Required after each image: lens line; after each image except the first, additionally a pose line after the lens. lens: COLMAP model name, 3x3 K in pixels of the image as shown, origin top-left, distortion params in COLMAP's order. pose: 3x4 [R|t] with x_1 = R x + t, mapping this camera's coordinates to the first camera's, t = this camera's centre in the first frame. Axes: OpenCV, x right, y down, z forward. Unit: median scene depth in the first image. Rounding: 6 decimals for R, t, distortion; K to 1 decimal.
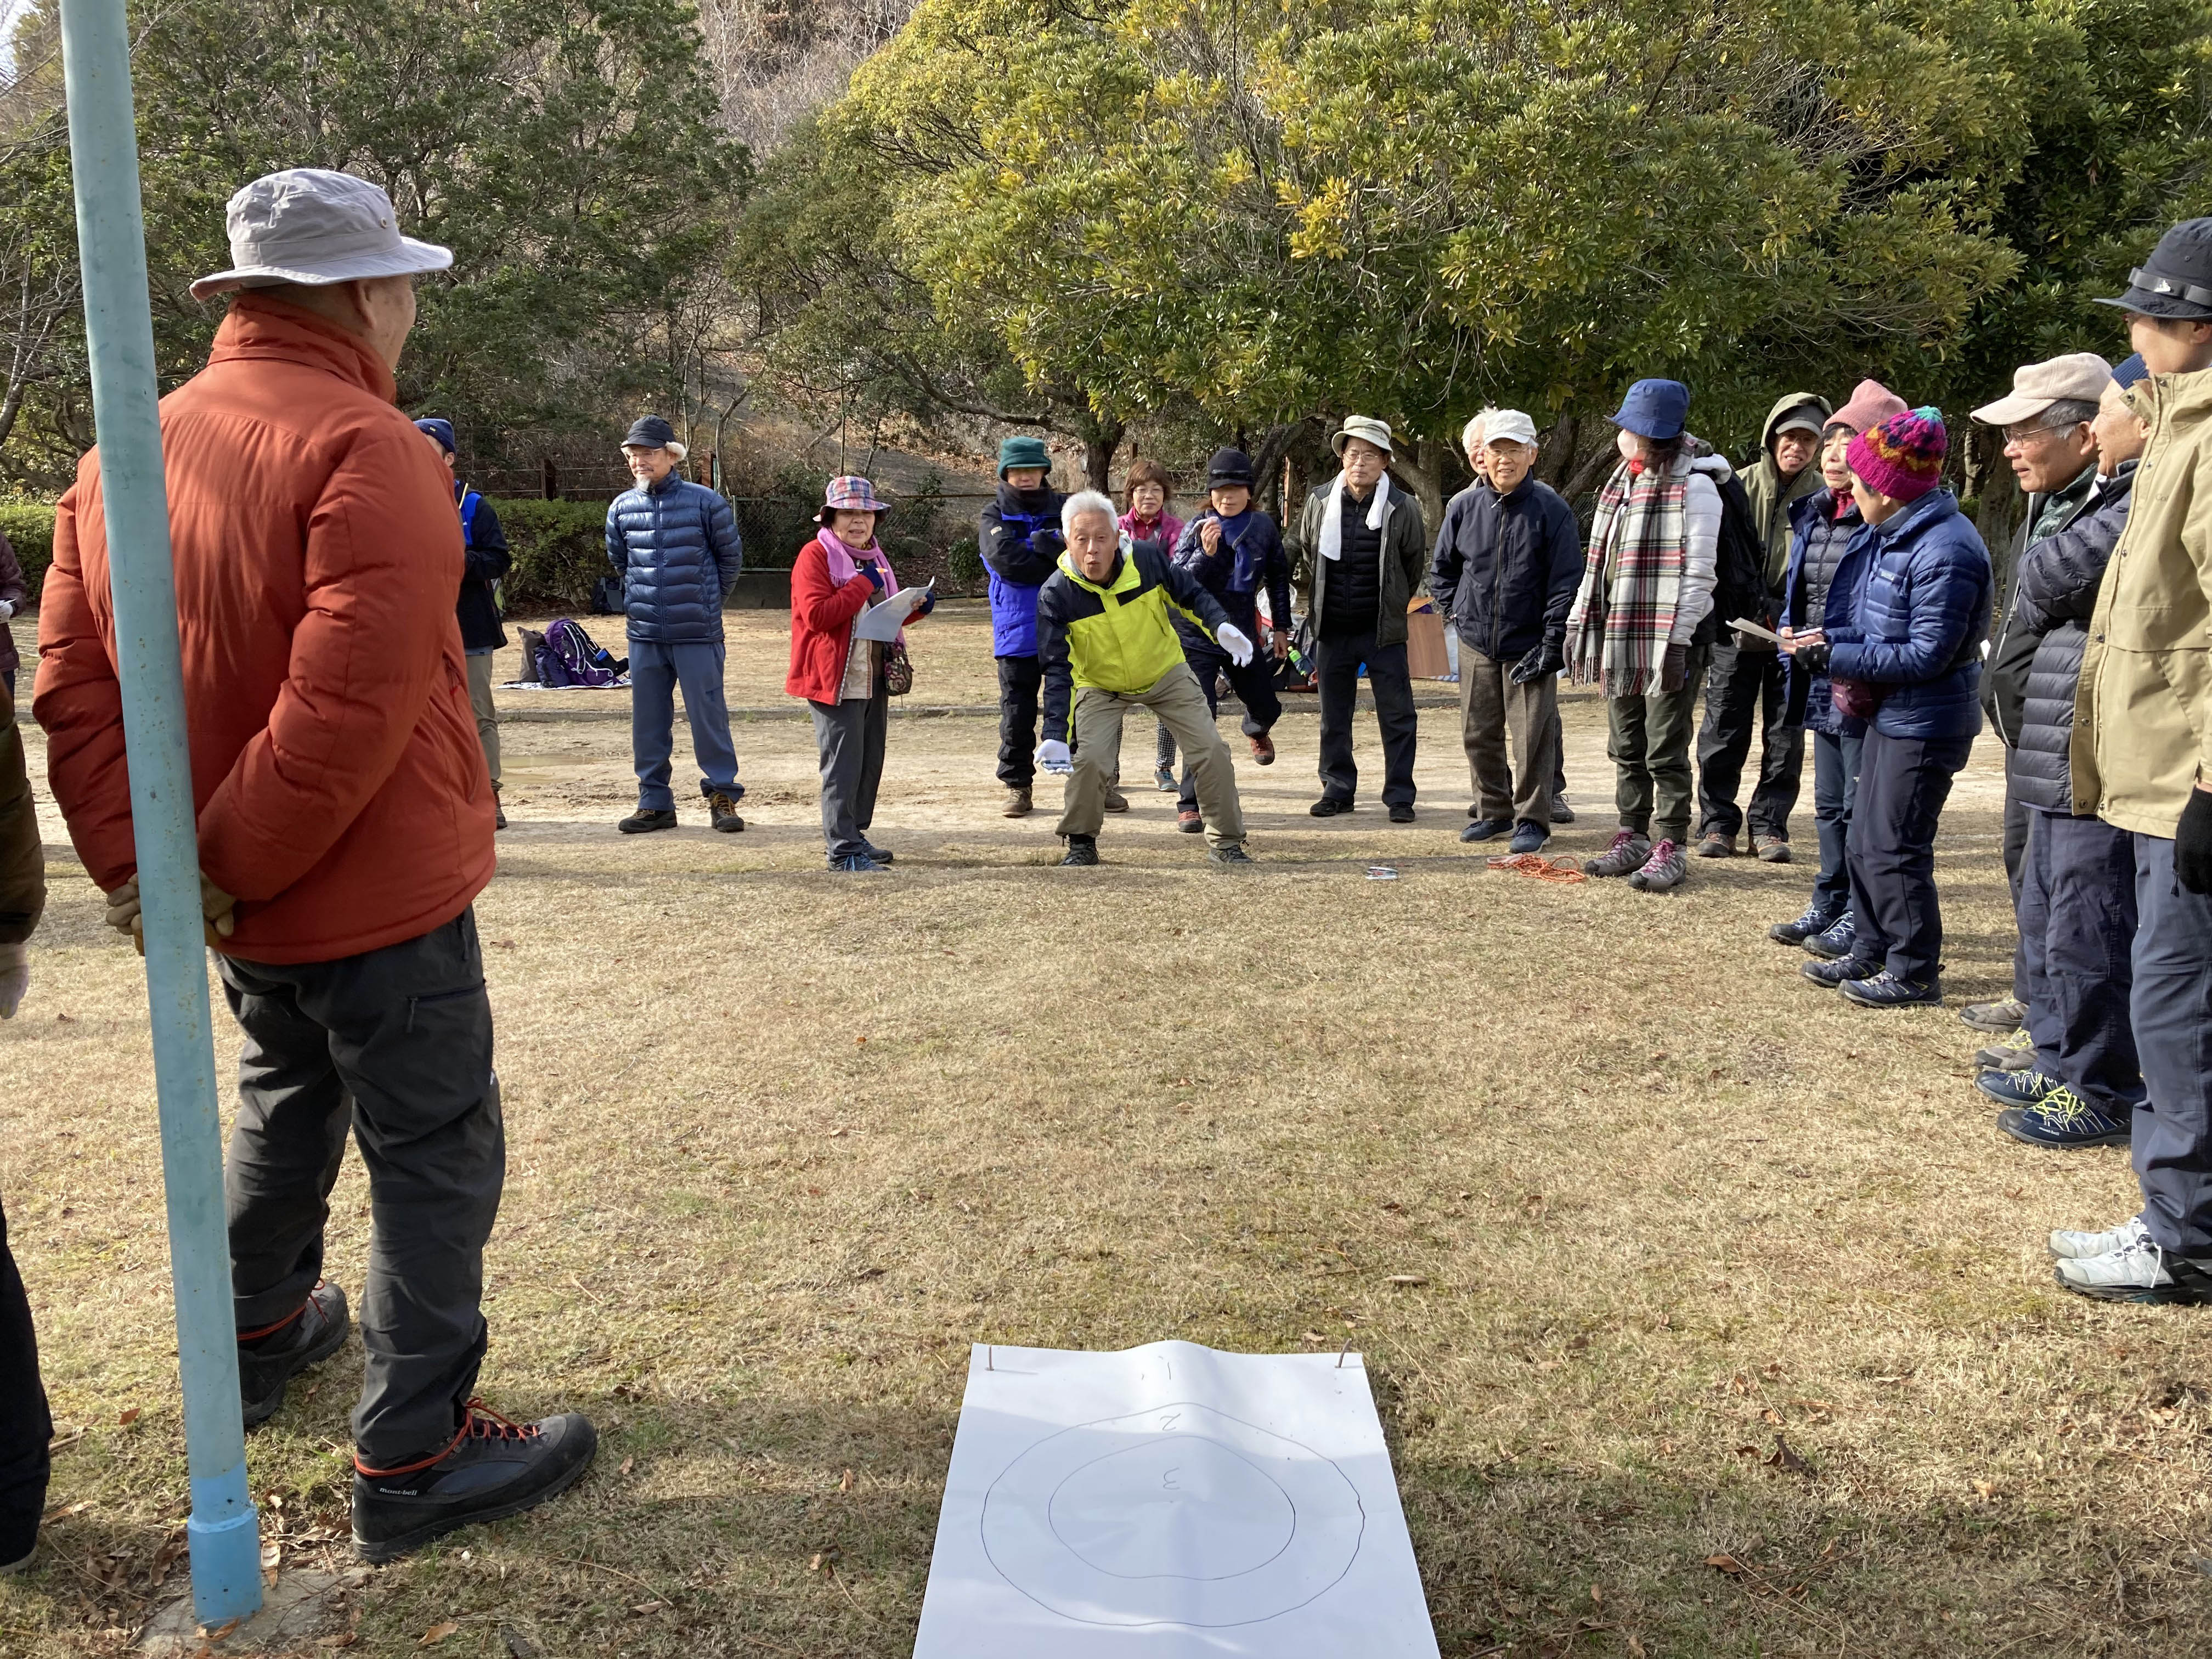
lens RADIAL K [[1799.9, 0, 1105.1], [0, 1799.9, 824.5], [0, 0, 1]] dist [0.015330, -0.005989]
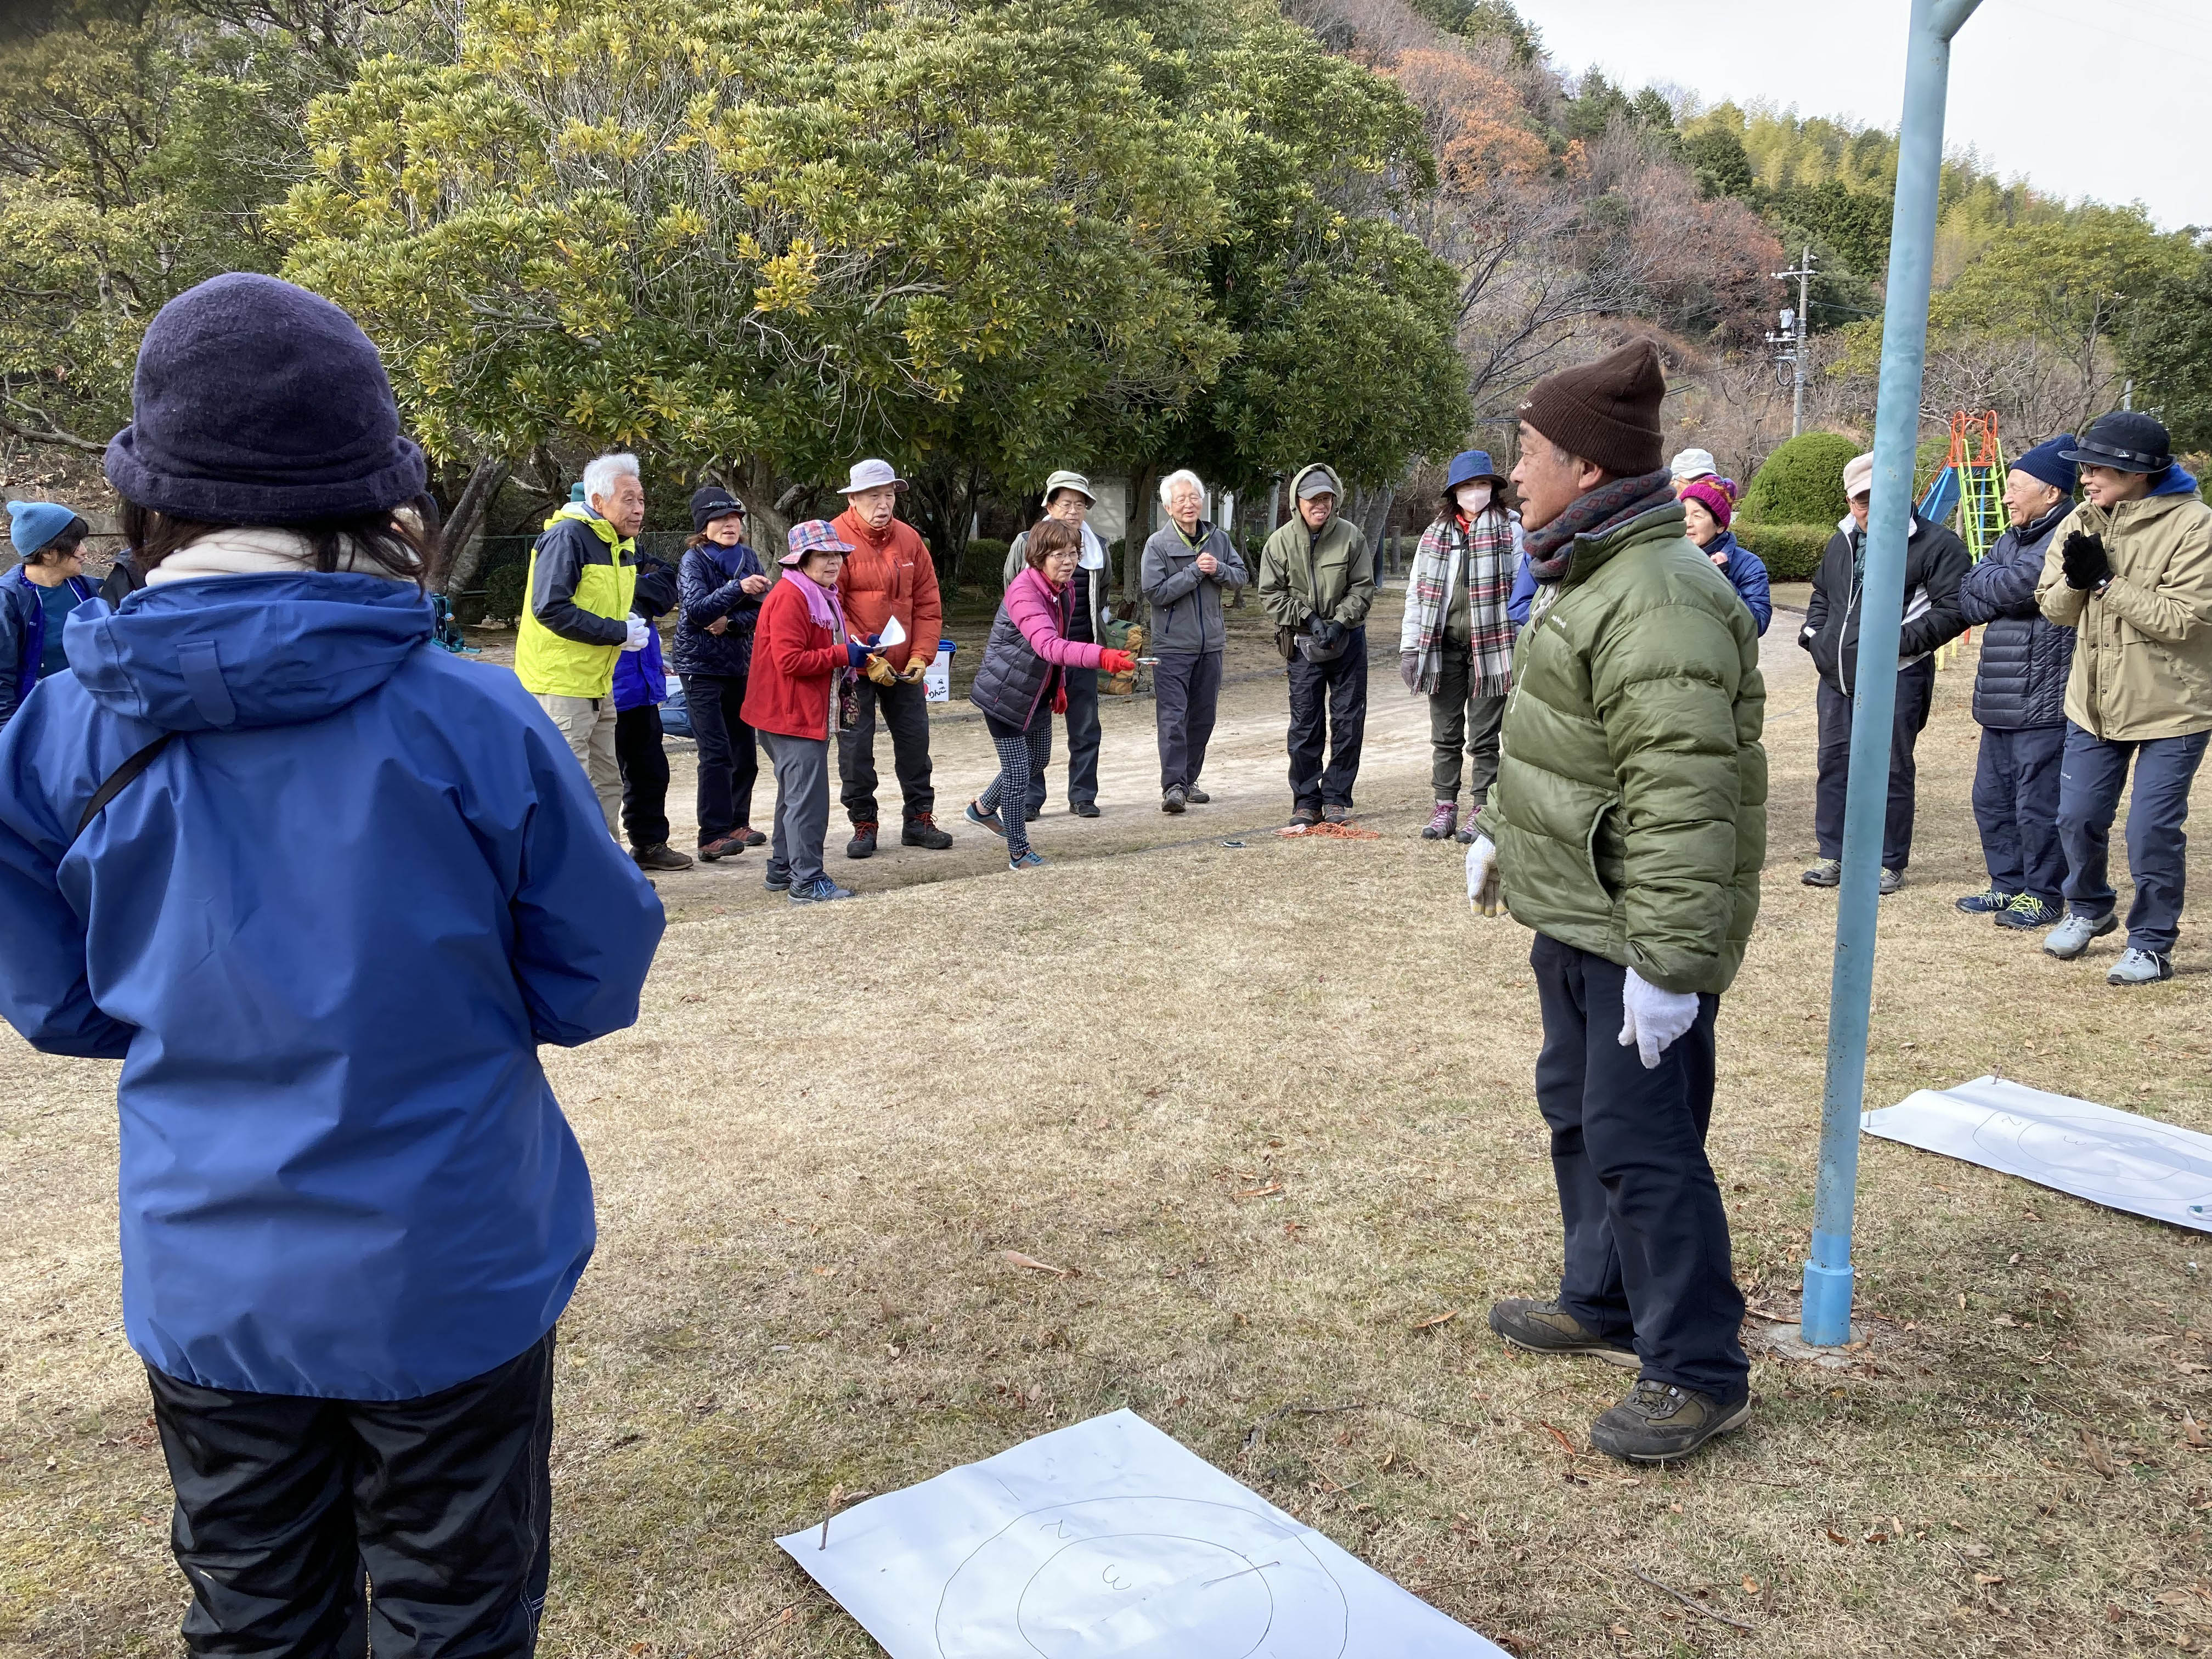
lens RADIAL K [[1799.9, 0, 1119.7], [0, 1799.9, 826.3], [0, 0, 1]] dist [0.015330, -0.005989]
pose [[0.812363, -0.103261, 0.573938, -0.518318], [0.114616, 0.993273, 0.016476, -0.012463], [-0.571778, 0.052398, 0.818733, 0.047790]]
